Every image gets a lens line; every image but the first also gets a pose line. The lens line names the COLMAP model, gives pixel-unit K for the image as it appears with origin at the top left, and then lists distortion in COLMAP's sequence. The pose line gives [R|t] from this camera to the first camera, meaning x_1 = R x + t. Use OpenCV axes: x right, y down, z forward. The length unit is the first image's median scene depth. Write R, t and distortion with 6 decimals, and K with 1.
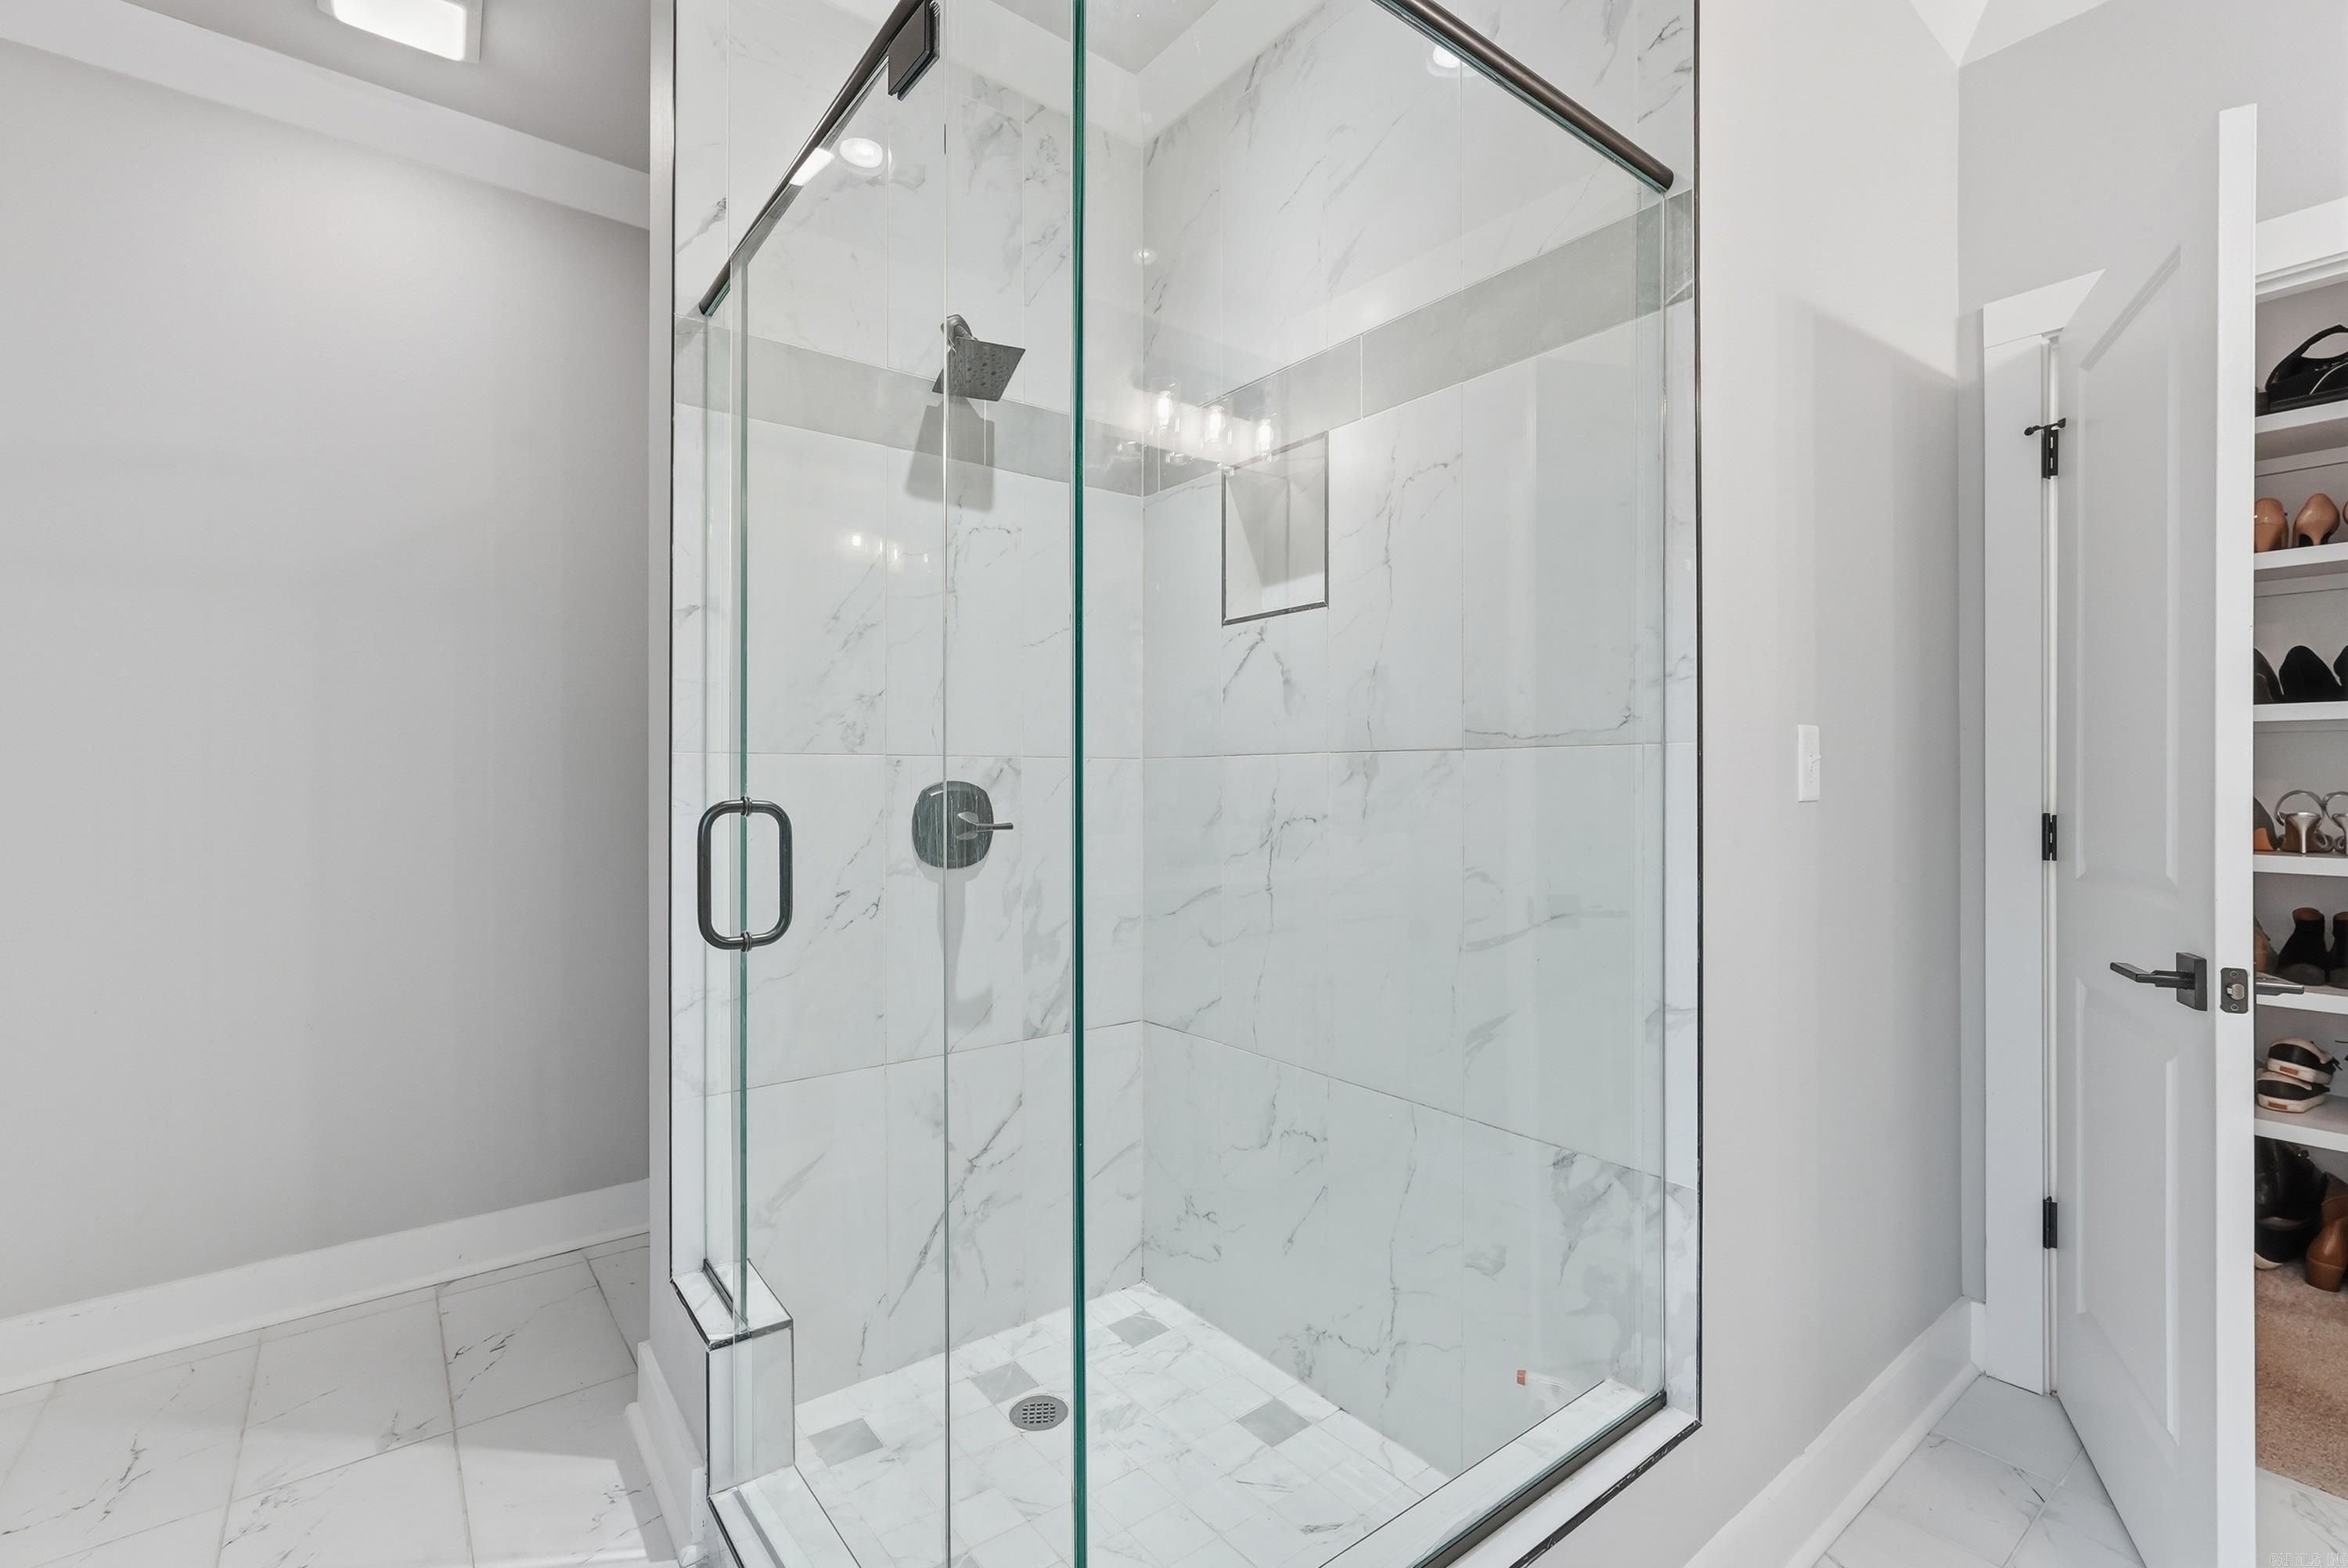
lens RADIAL K [[1049.1, 0, 1184.9], [0, 1049.1, 774.8], [0, 0, 1]] dist [-0.015817, 0.008310]
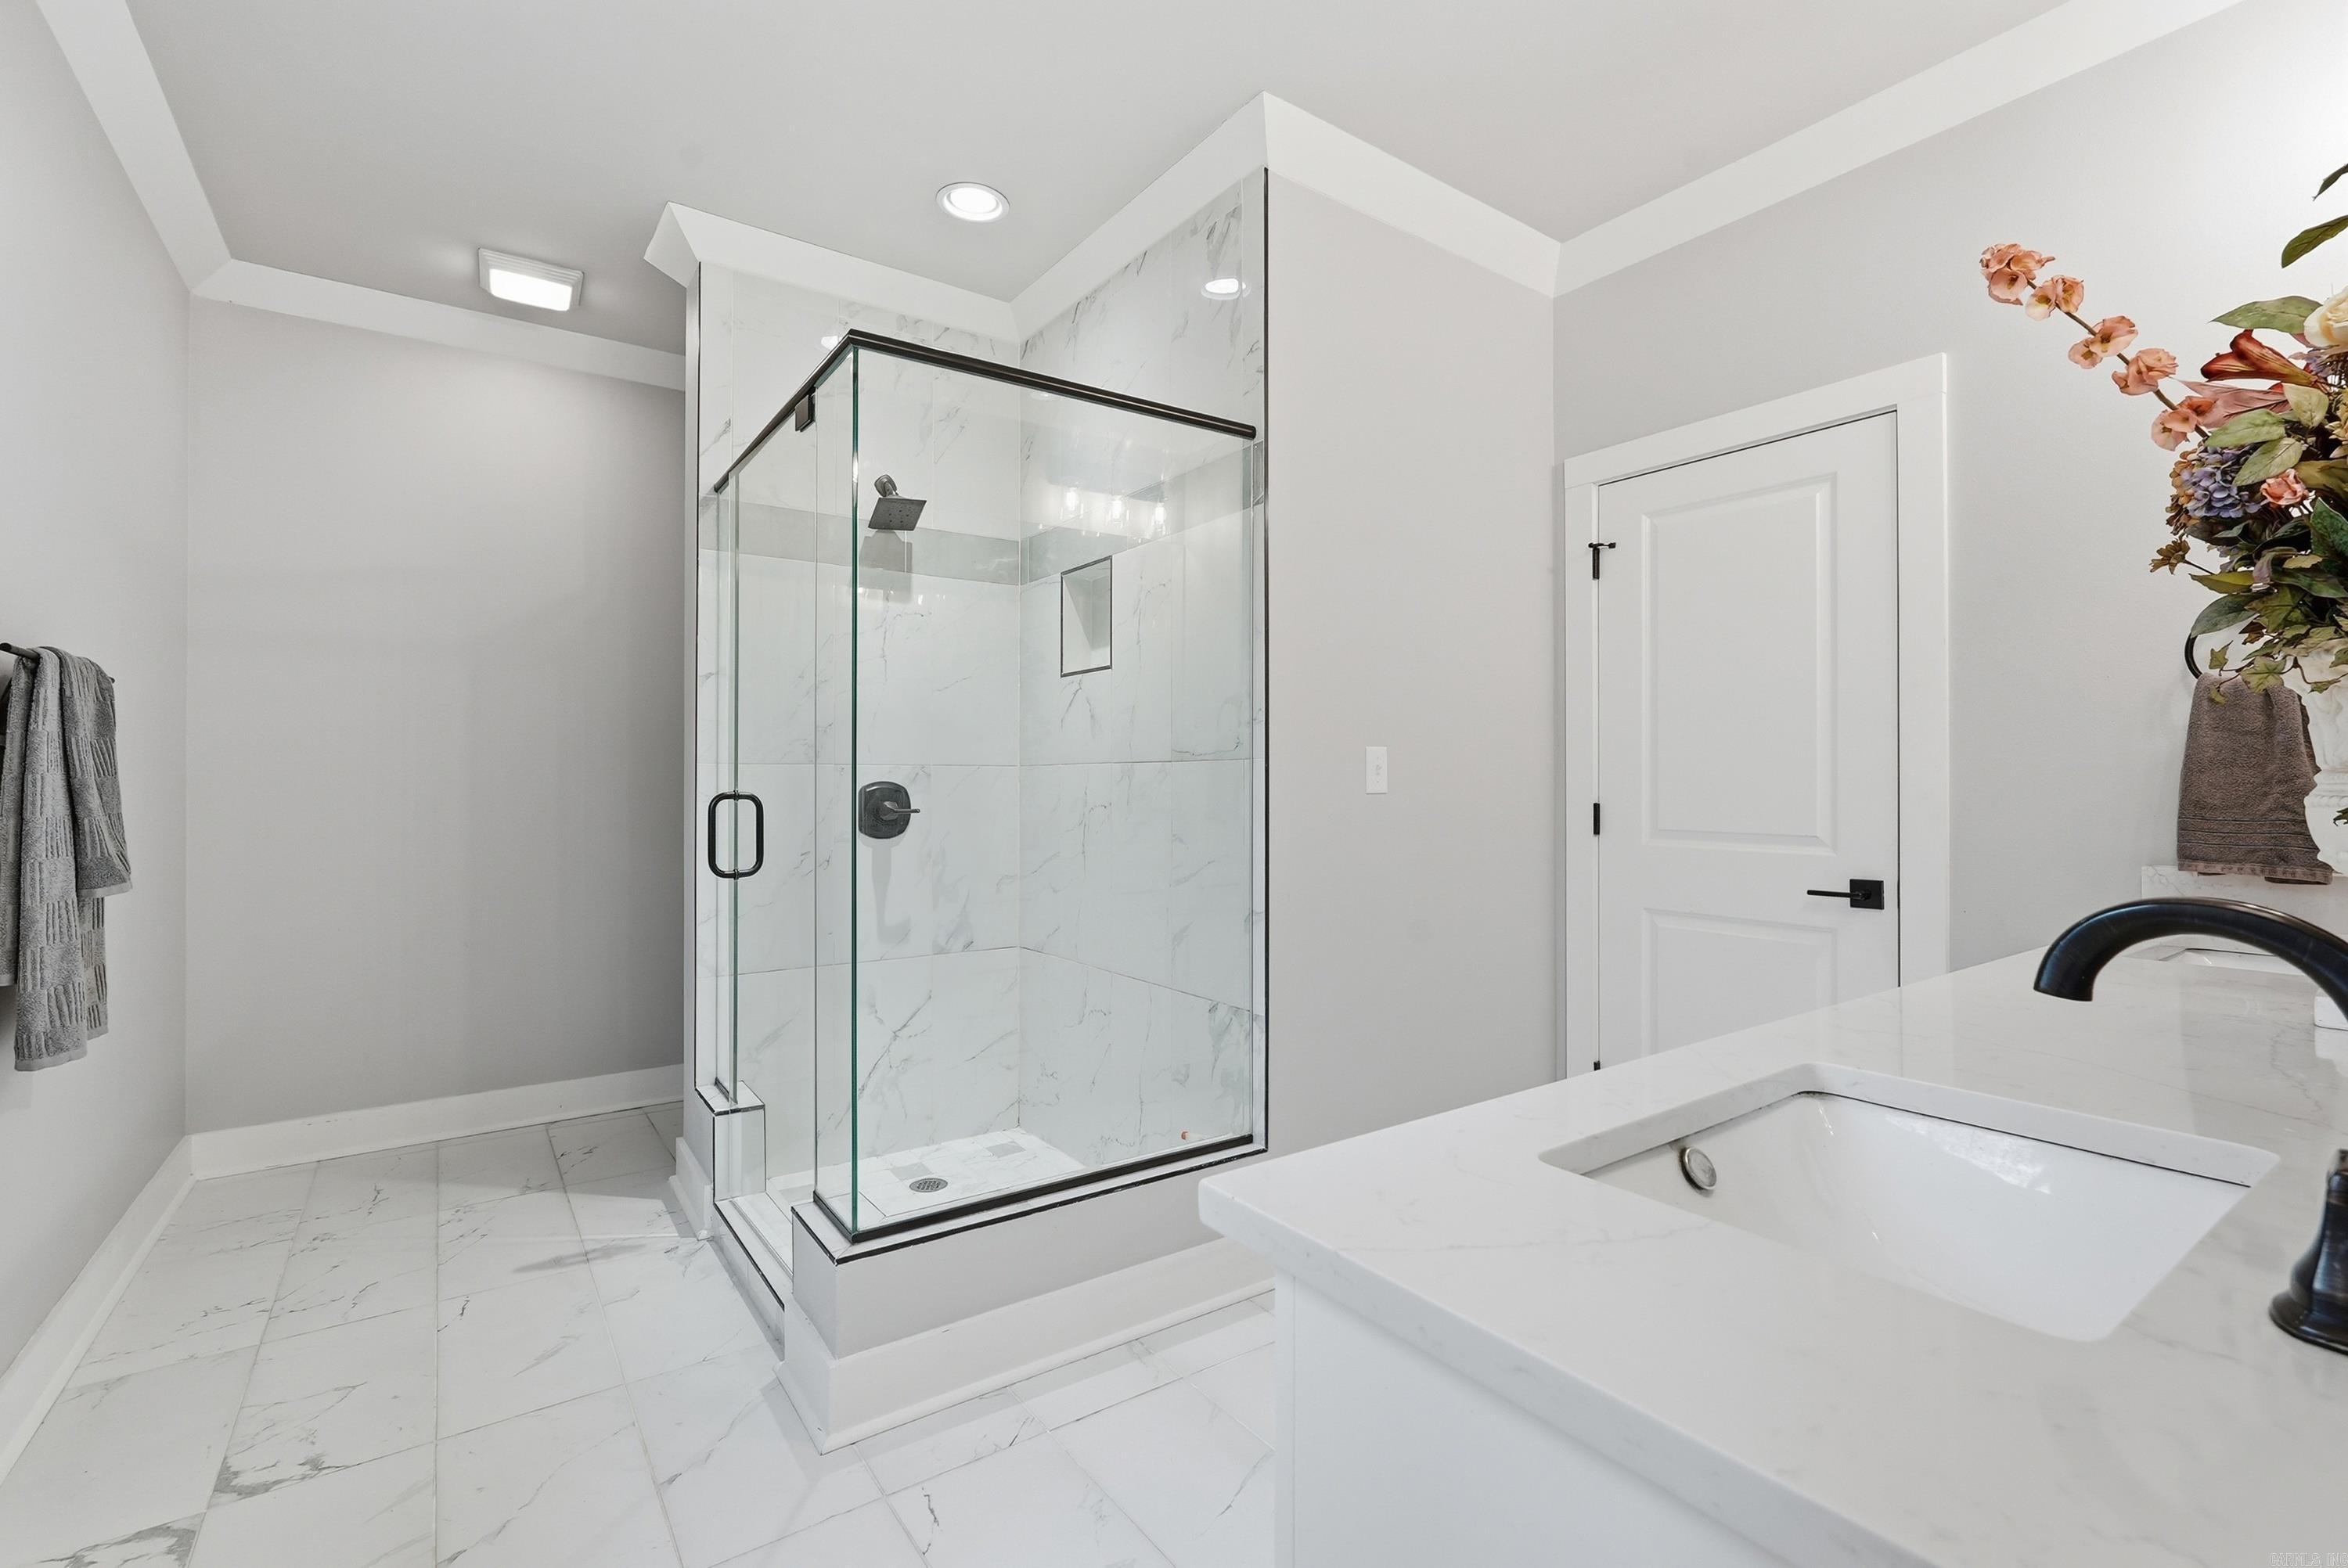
lens RADIAL K [[1049.1, 0, 1182.7], [0, 1049.1, 775.2], [0, 0, 1]] dist [-0.015817, 0.008310]
pose [[0.998918, 0.000693, -0.046506, 0.330807], [-0.000799, 0.999997, -0.002248, 0.000421], [0.046504, 0.002283, 0.998915, -0.573357]]
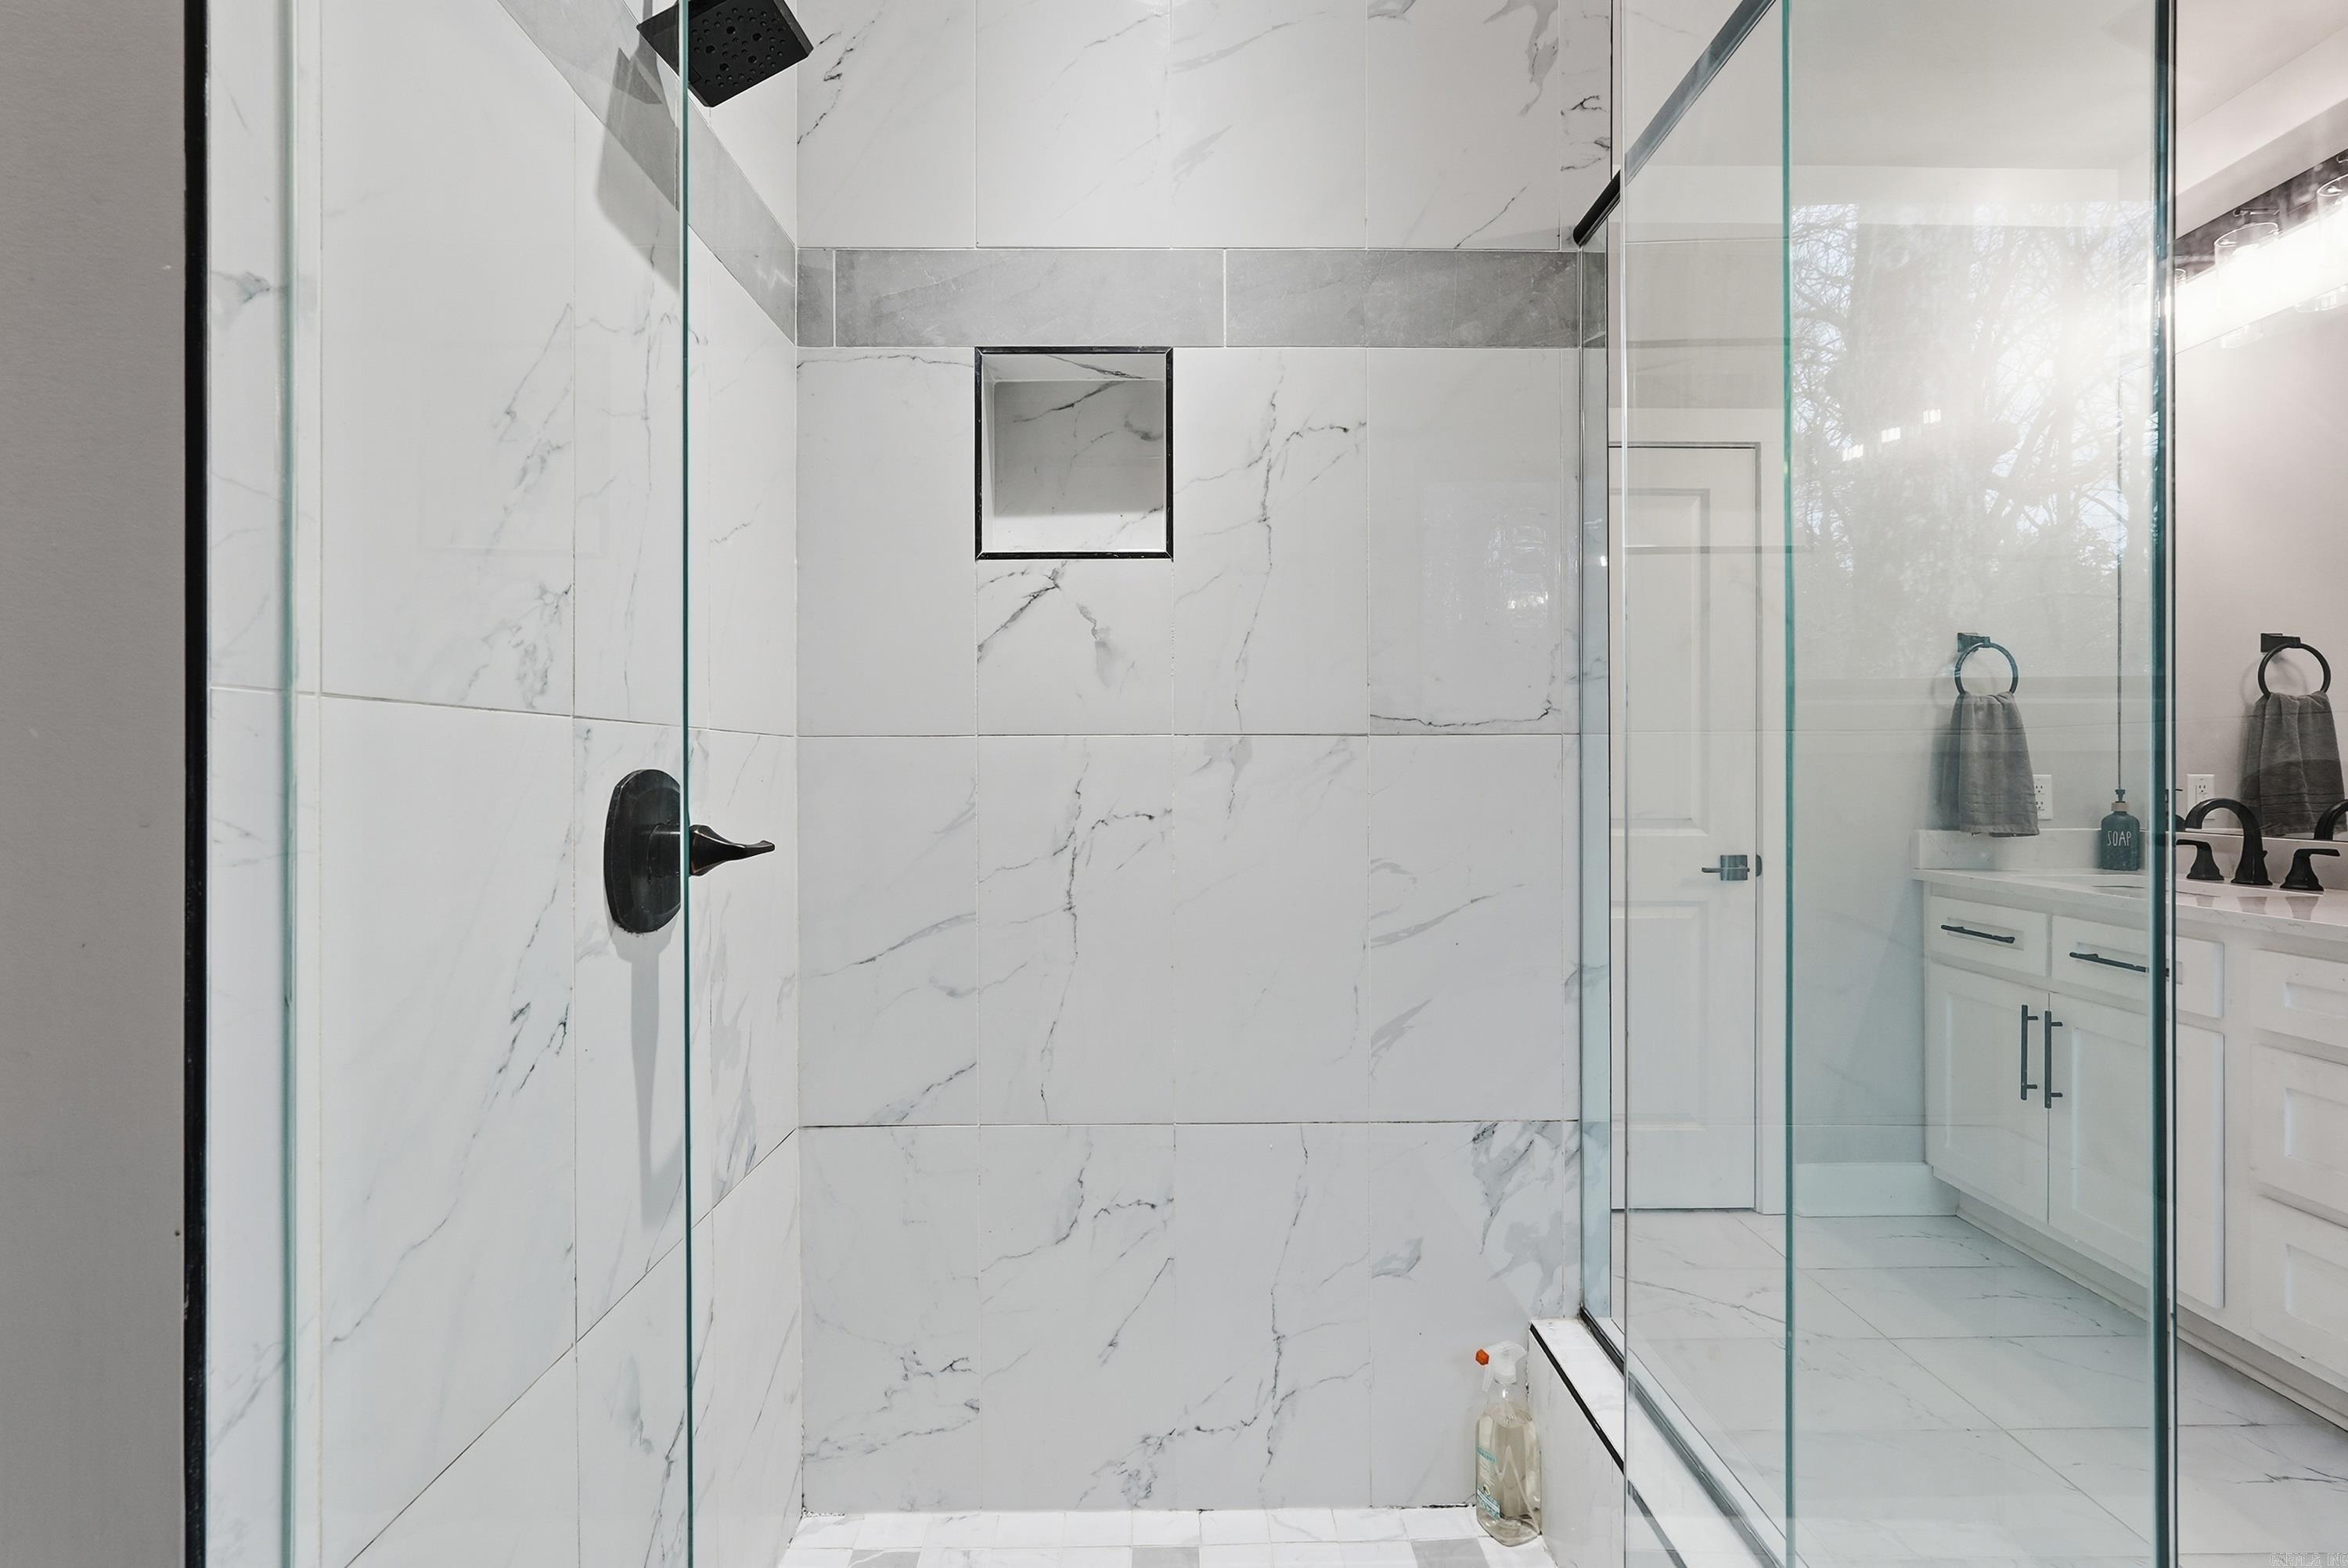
lens RADIAL K [[1049.1, 0, 1170.8], [0, 1049.1, 772.7], [0, 0, 1]] dist [-0.015817, 0.008310]
pose [[0.605185, -0.002725, 0.796080, -0.554072], [-0.000883, 0.999991, 0.004094, 0.005614], [-0.796084, -0.003181, 0.605177, 0.525477]]
